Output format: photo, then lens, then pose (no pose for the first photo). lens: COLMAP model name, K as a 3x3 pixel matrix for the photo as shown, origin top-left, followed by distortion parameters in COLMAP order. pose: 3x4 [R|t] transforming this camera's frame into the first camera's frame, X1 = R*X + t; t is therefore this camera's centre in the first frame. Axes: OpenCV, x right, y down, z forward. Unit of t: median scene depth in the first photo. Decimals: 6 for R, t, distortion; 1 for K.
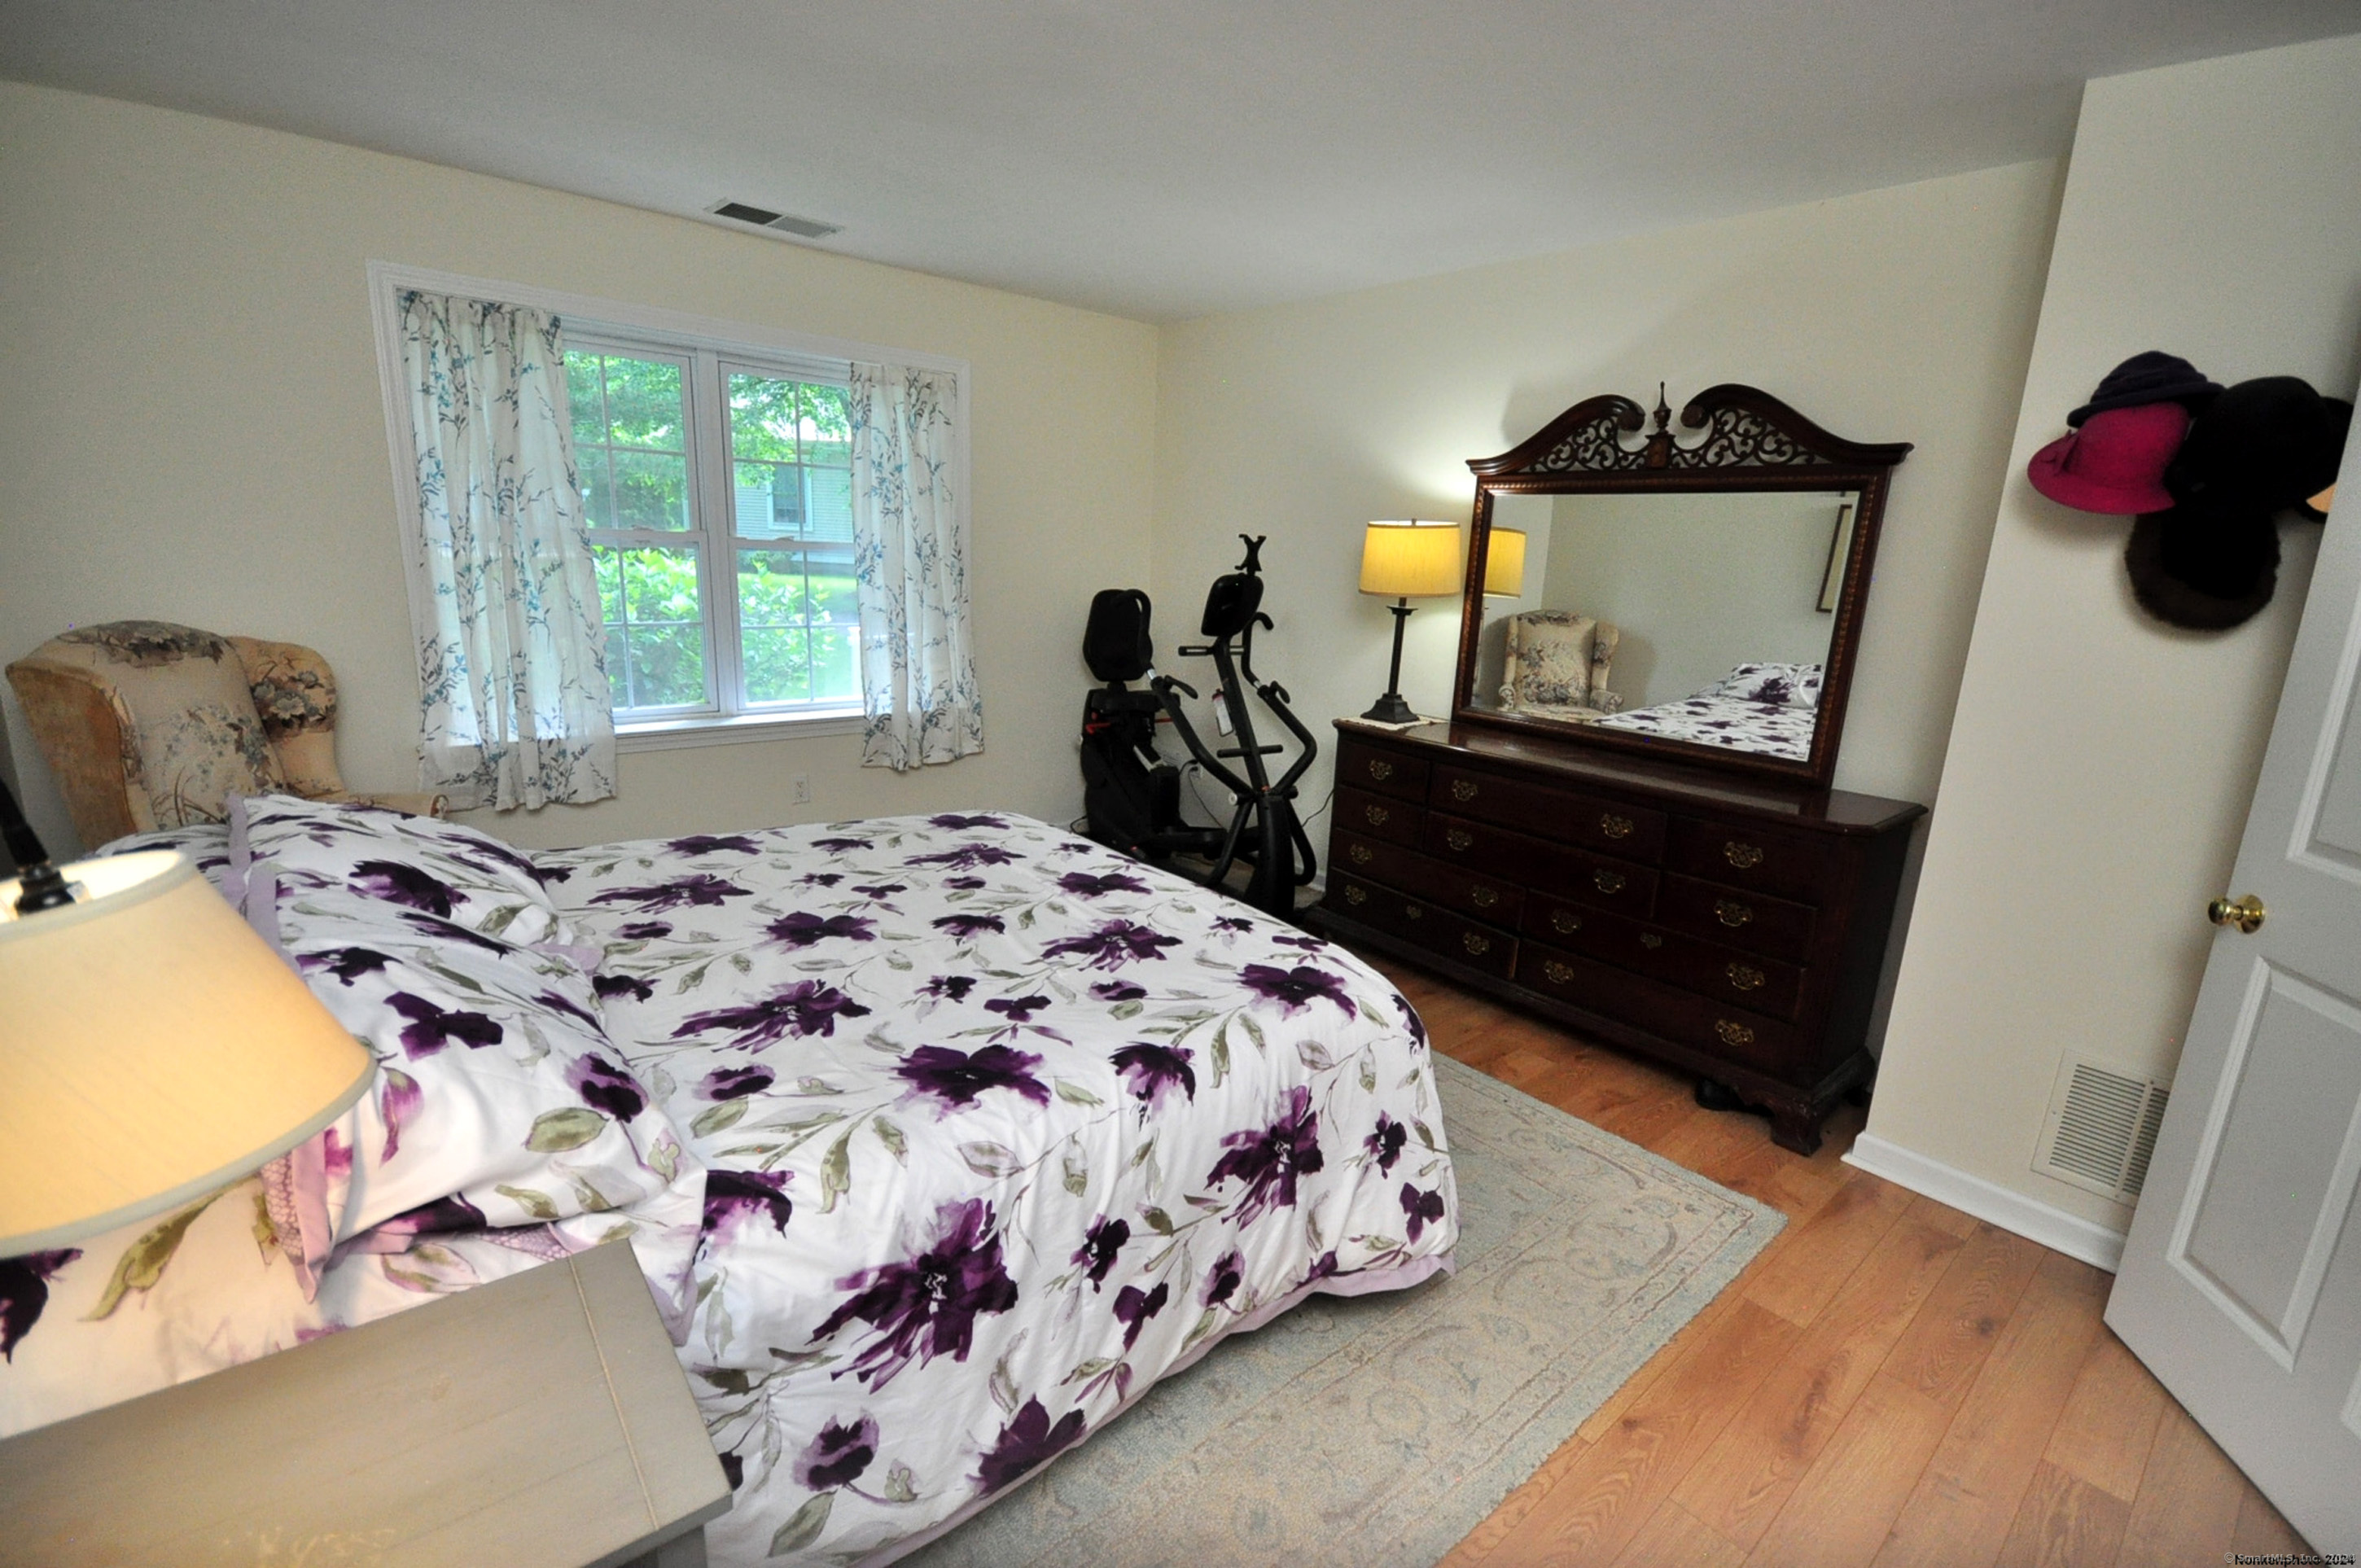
lens RADIAL K [[1060.8, 0, 1180.5], [0, 1060.8, 784.0], [0, 0, 1]] dist [0.002241, 0.000057]
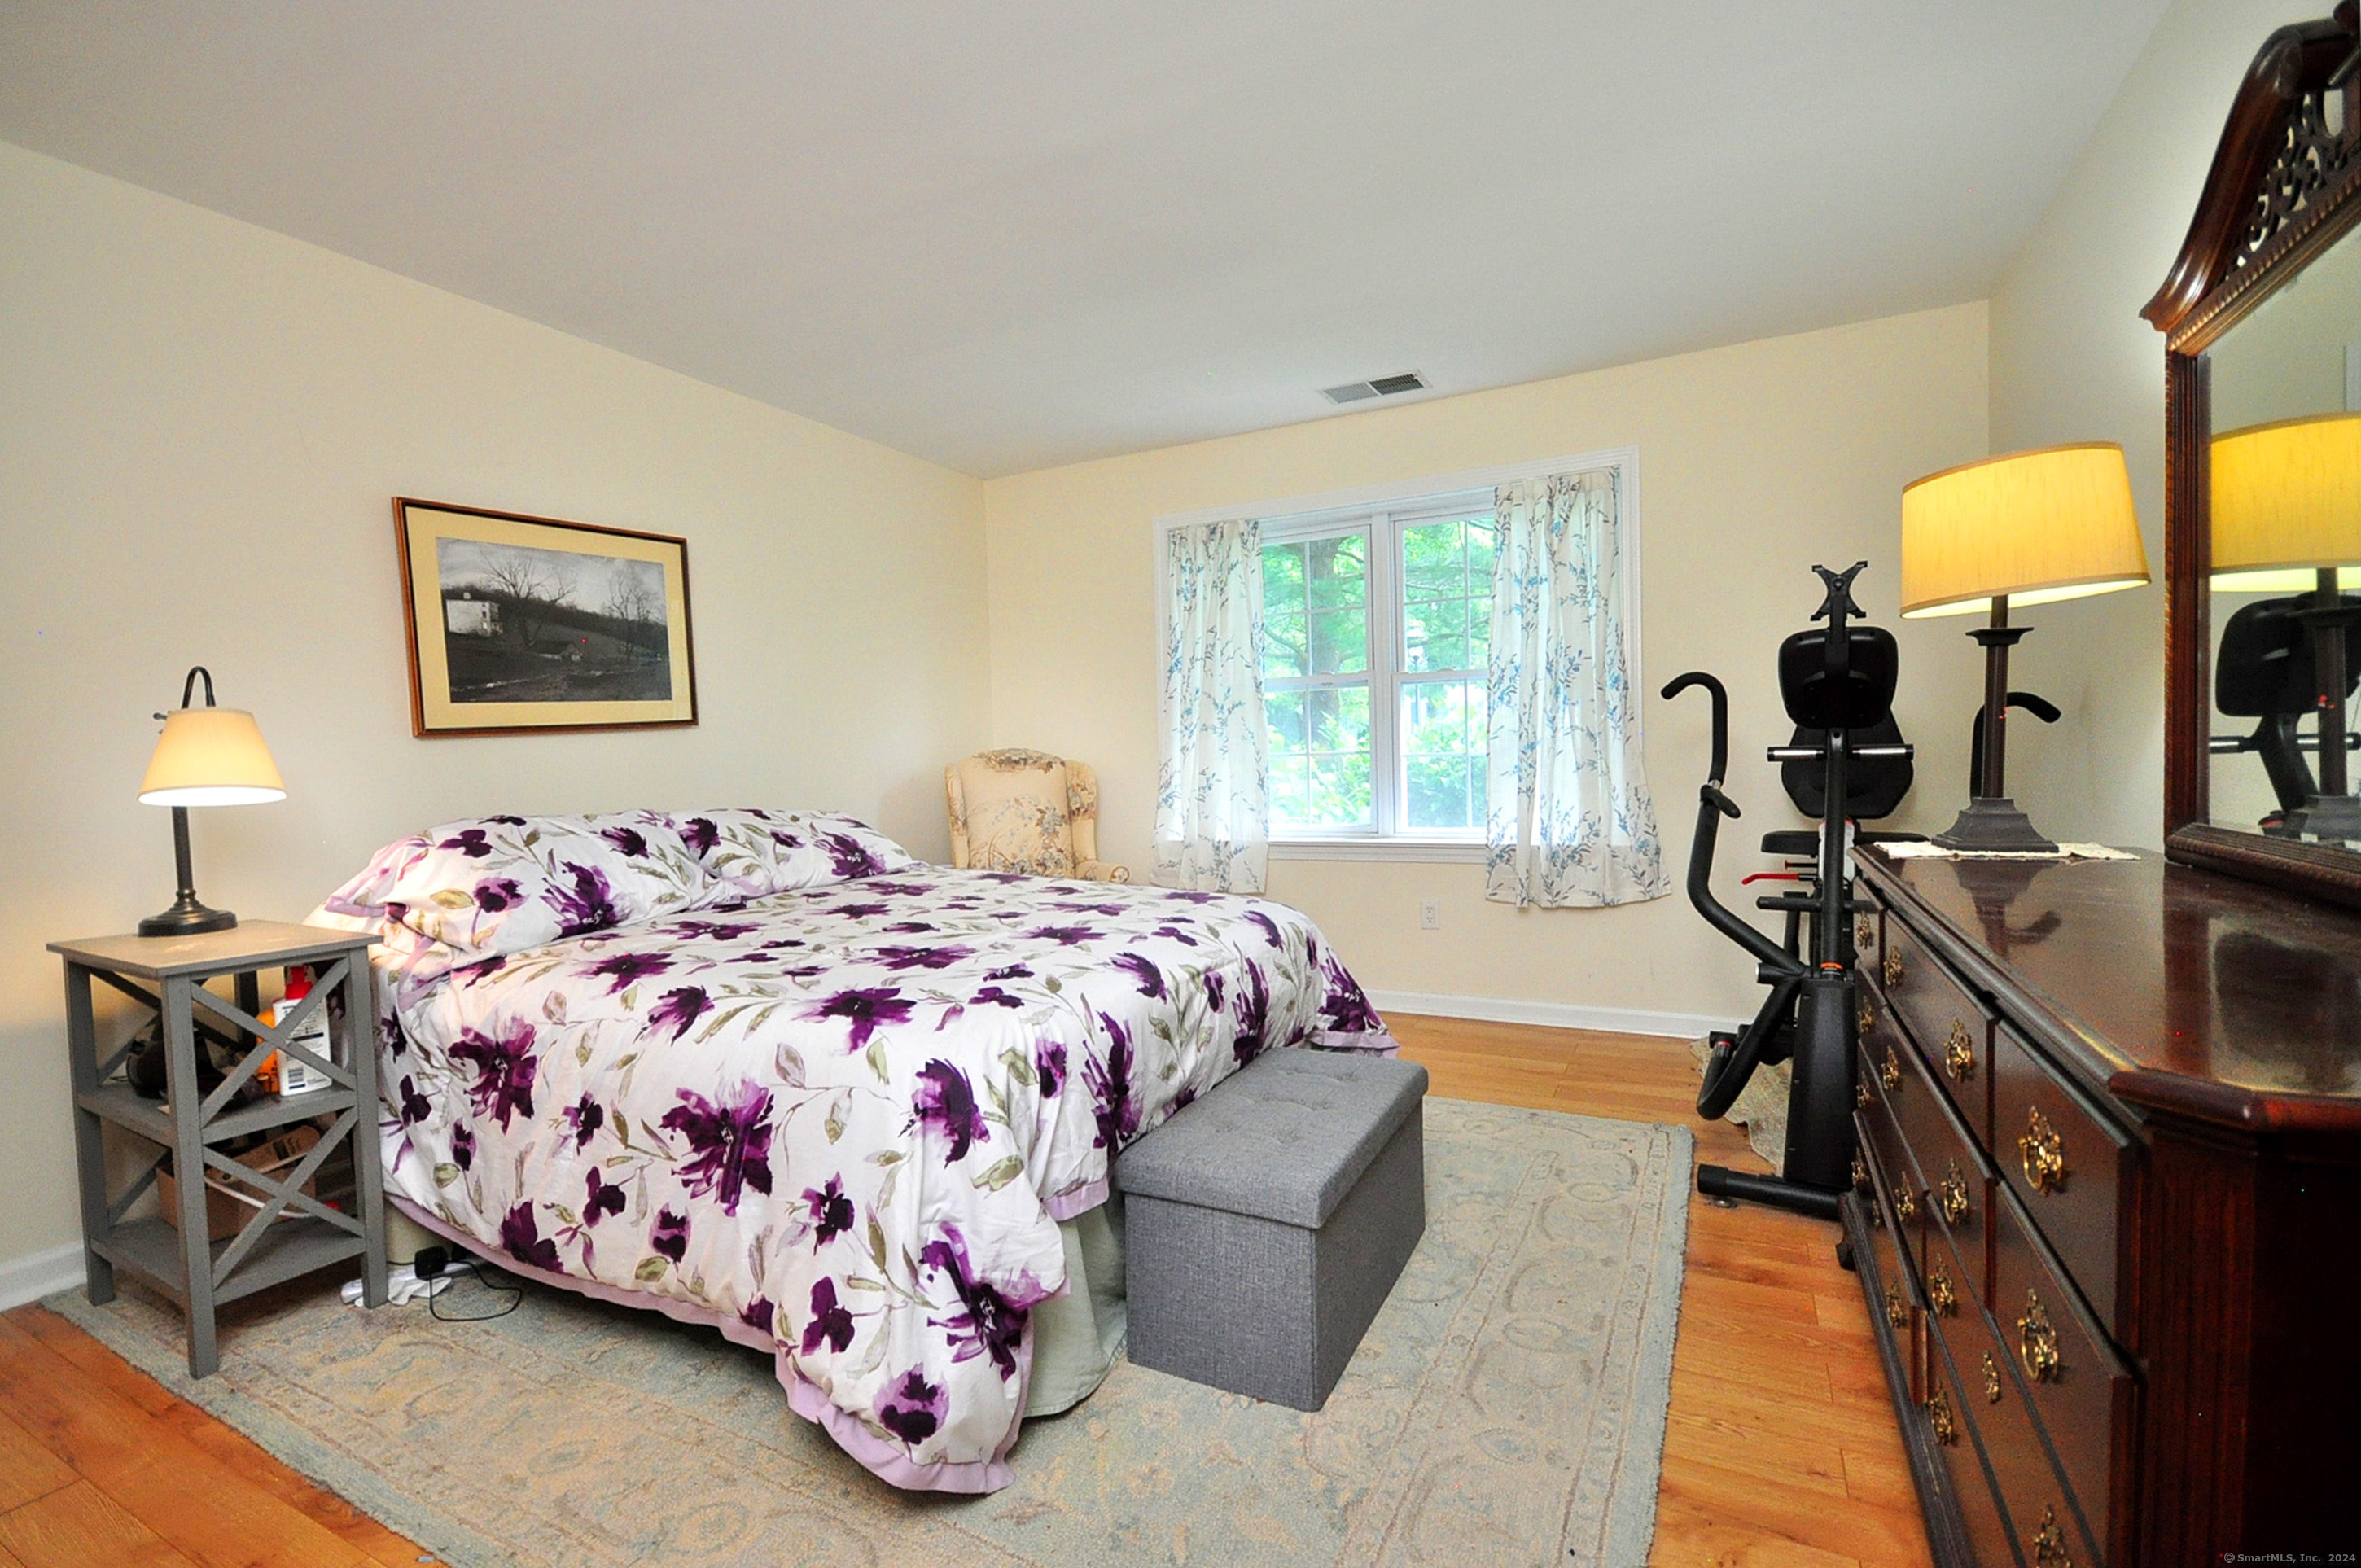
lens RADIAL K [[1069.1, 0, 1180.5], [0, 1069.1, 784.0], [0, 0, 1]] dist [0.004172, 0.000208]
pose [[0.353671, -0.034521, -0.934733, 0.643817], [-0.165577, 0.981226, -0.098887, 0.028986], [0.920598, 0.189744, 0.341316, 0.540856]]
